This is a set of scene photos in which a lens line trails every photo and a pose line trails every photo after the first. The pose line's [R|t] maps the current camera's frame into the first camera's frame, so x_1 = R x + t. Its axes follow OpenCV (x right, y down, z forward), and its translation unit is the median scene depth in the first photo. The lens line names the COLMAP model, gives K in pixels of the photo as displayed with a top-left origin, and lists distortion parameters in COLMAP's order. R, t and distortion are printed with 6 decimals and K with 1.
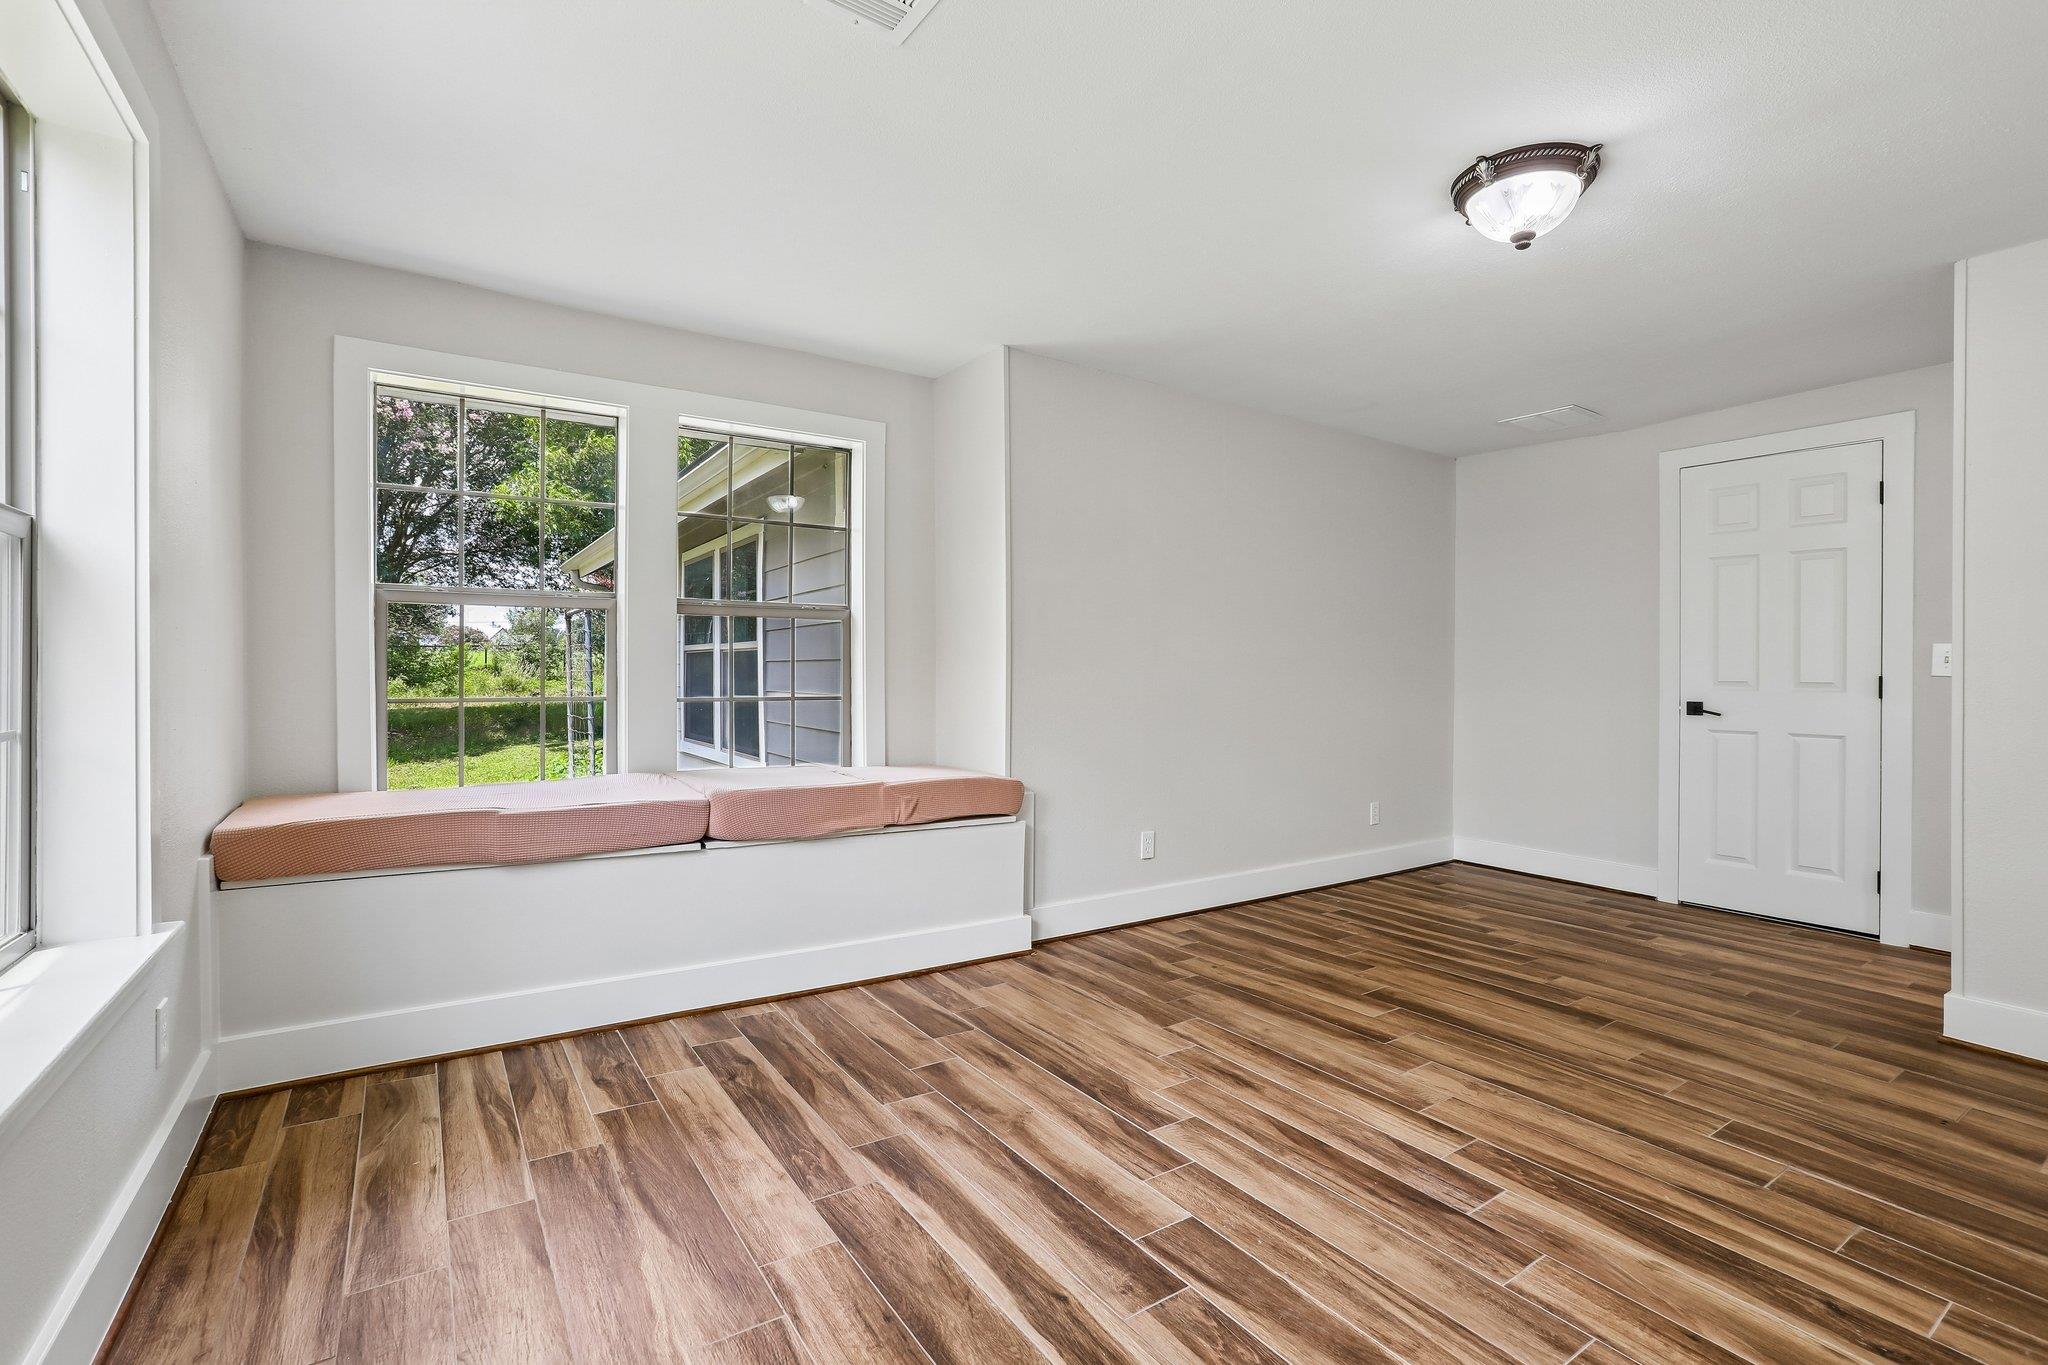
lens RADIAL K [[925.2, 0, 1029.7], [0, 925.2, 696.1], [0, 0, 1]] dist [-0.066744, 0.040061]
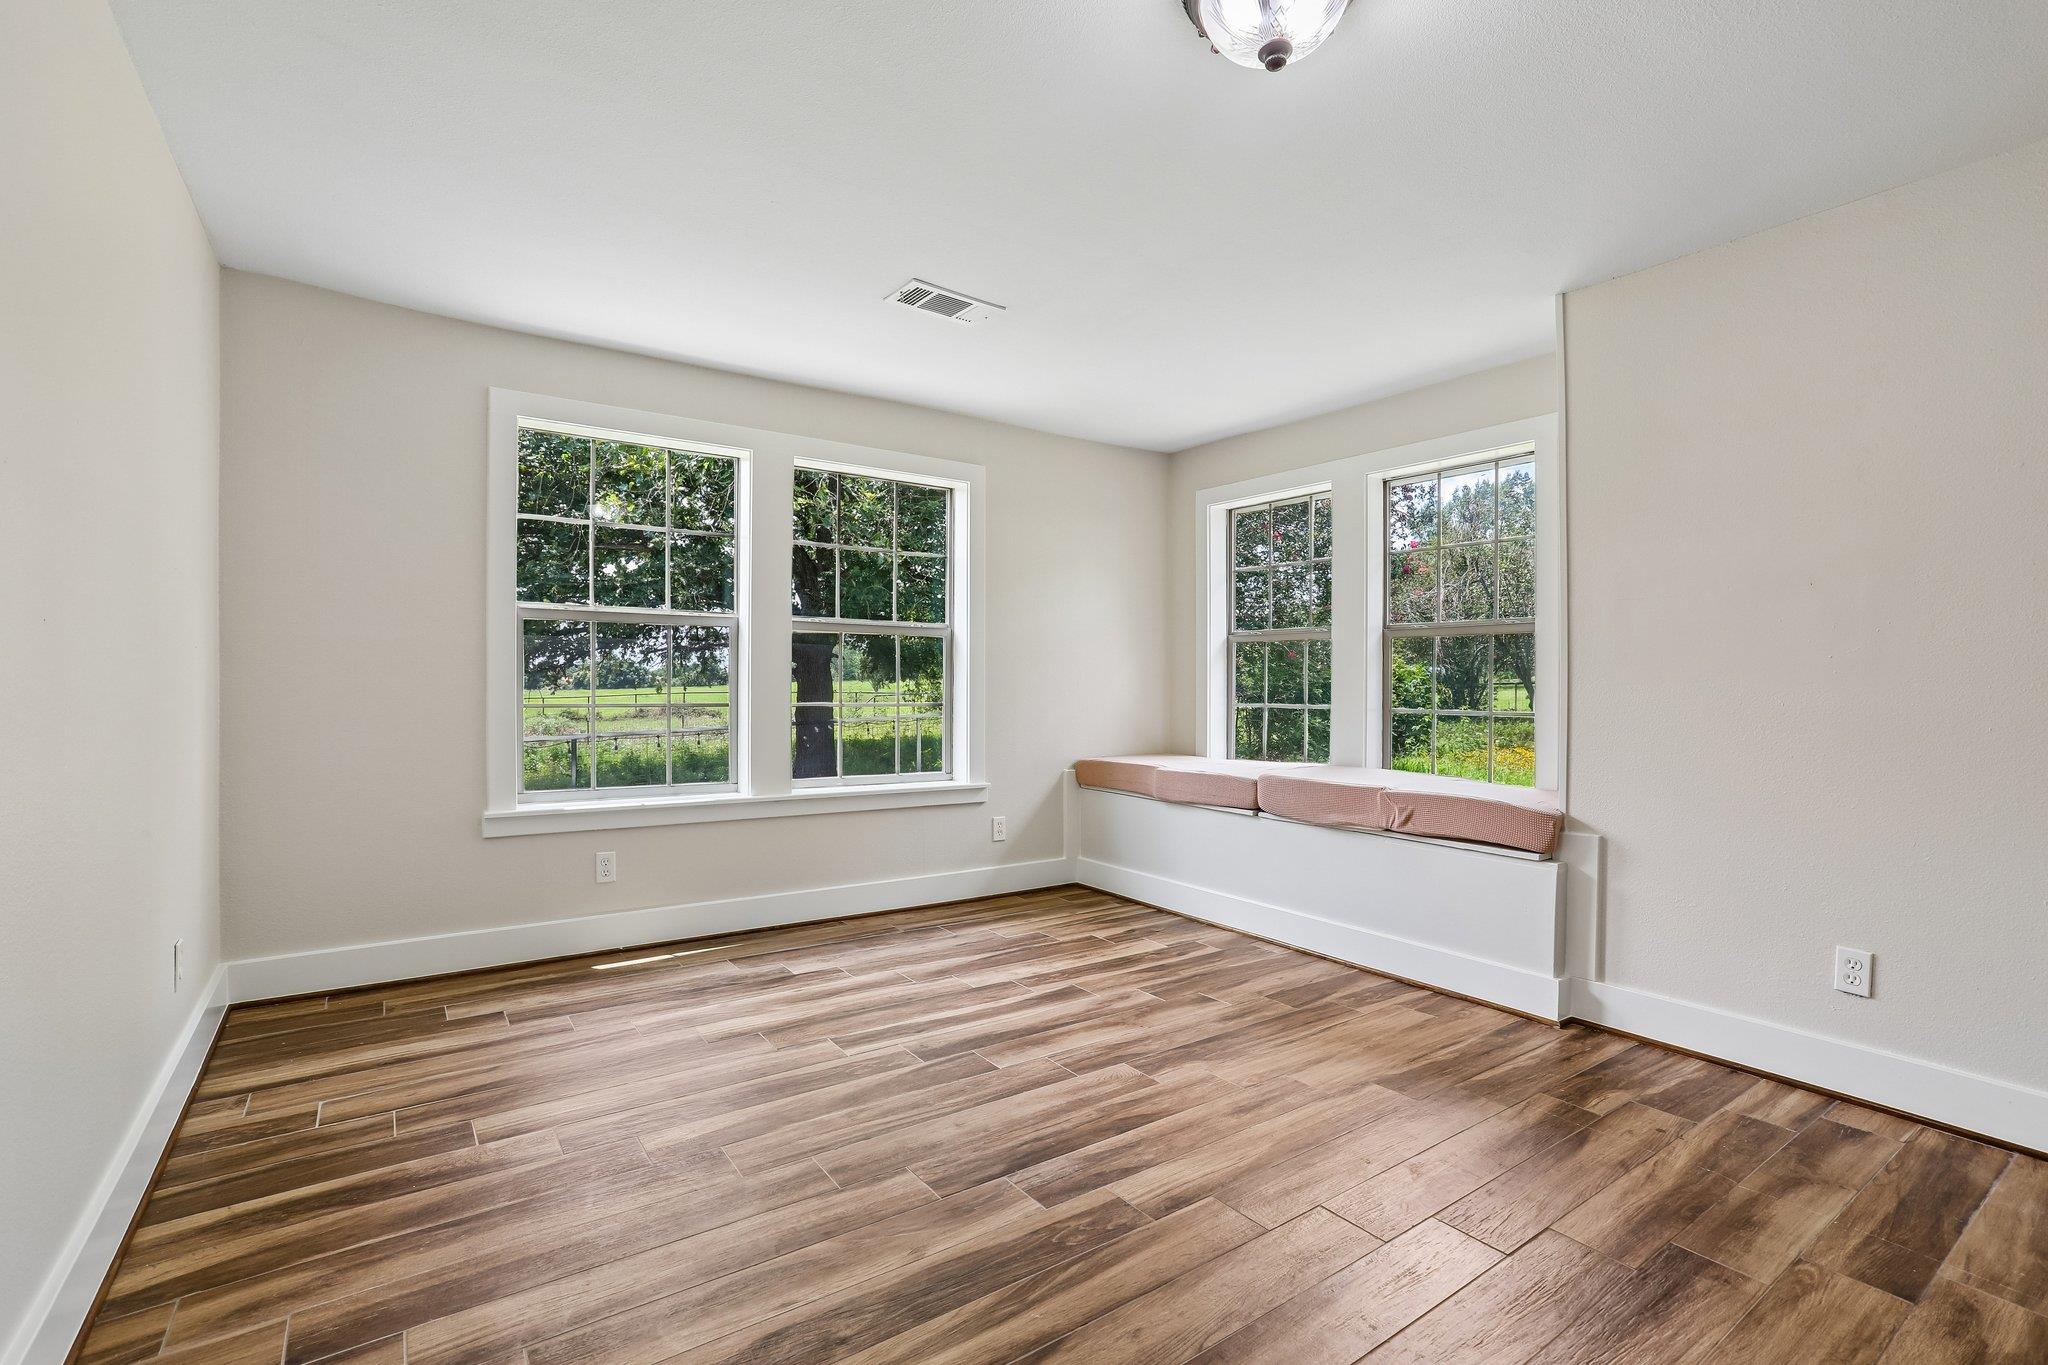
lens RADIAL K [[919.4, 0, 1021.1], [0, 919.4, 682.4], [0, 0, 1]] dist [-0.053722, 0.031108]
pose [[0.024443, -0.011770, -0.999632, 1.130485], [-0.035445, 0.999292, -0.012633, -0.000548], [0.999073, 0.035740, 0.024008, 0.699661]]
